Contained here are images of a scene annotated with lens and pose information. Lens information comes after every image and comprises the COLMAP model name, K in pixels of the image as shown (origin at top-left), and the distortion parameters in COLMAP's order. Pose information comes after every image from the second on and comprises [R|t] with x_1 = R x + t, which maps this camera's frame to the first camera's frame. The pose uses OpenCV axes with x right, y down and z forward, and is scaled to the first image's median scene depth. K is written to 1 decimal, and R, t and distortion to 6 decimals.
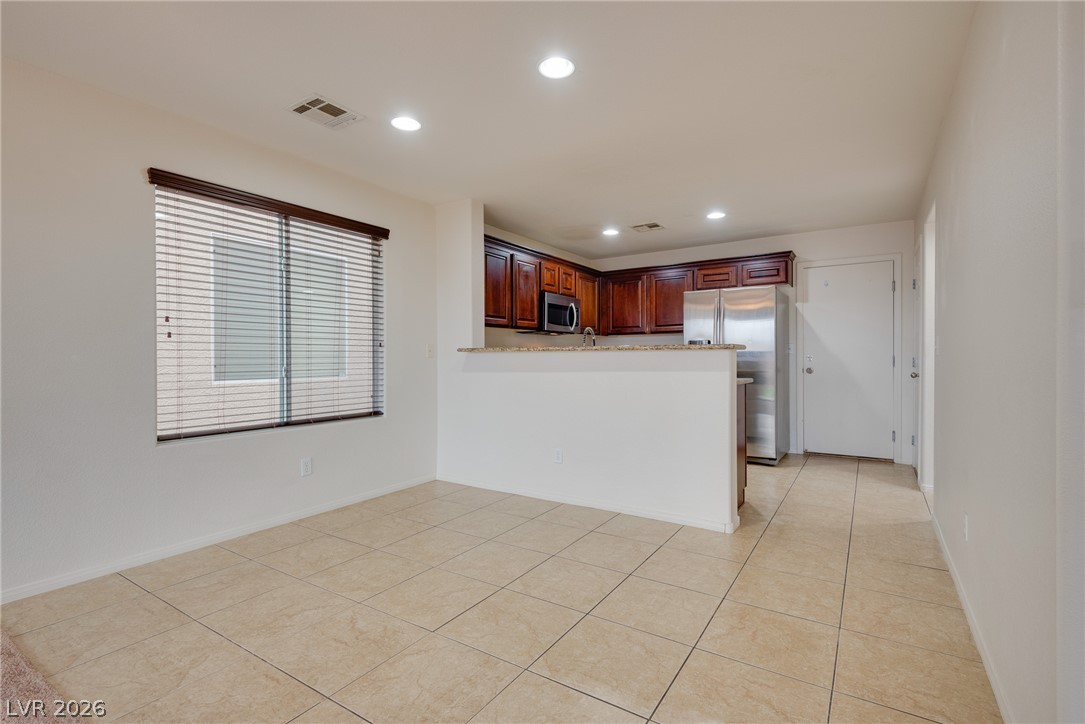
lens RADIAL K [[502.7, 0, 542.2], [0, 502.7, 351.7], [0, 0, 1]] dist [-0.001386, -0.000166]
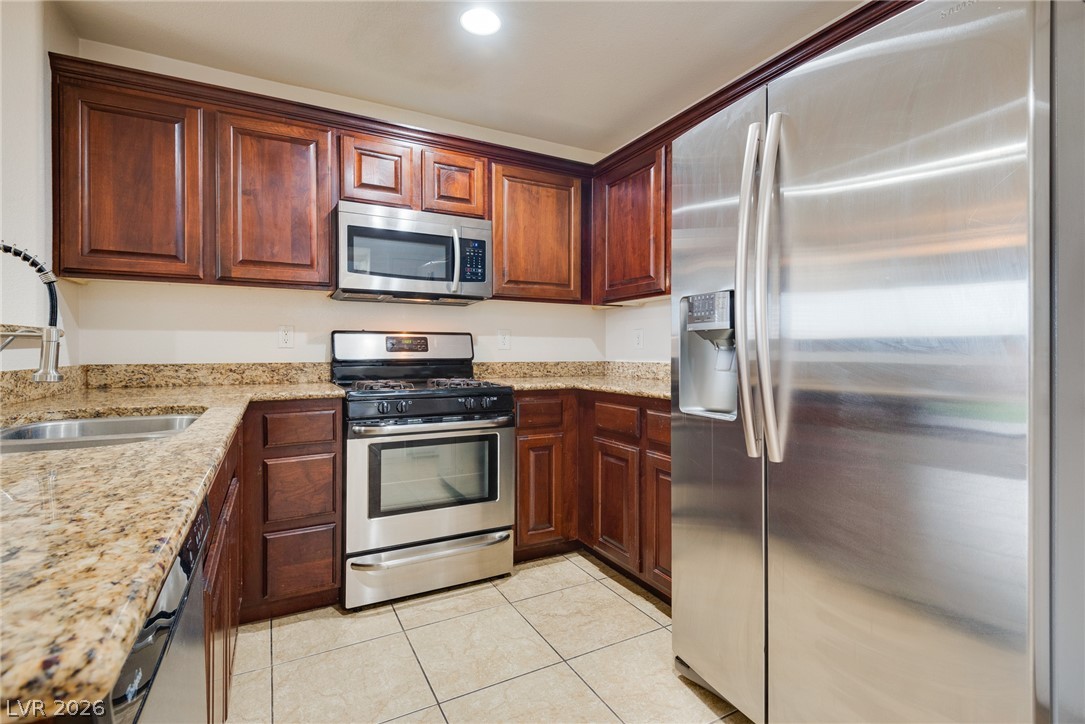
lens RADIAL K [[502.7, 0, 542.2], [0, 502.7, 351.7], [0, 0, 1]] dist [-0.001386, -0.000166]
pose [[0.872268, 0.001750, -0.489026, 0.338279], [0.004269, 0.999928, 0.011193, 0.007620], [0.489010, -0.011851, 0.872198, 0.634326]]
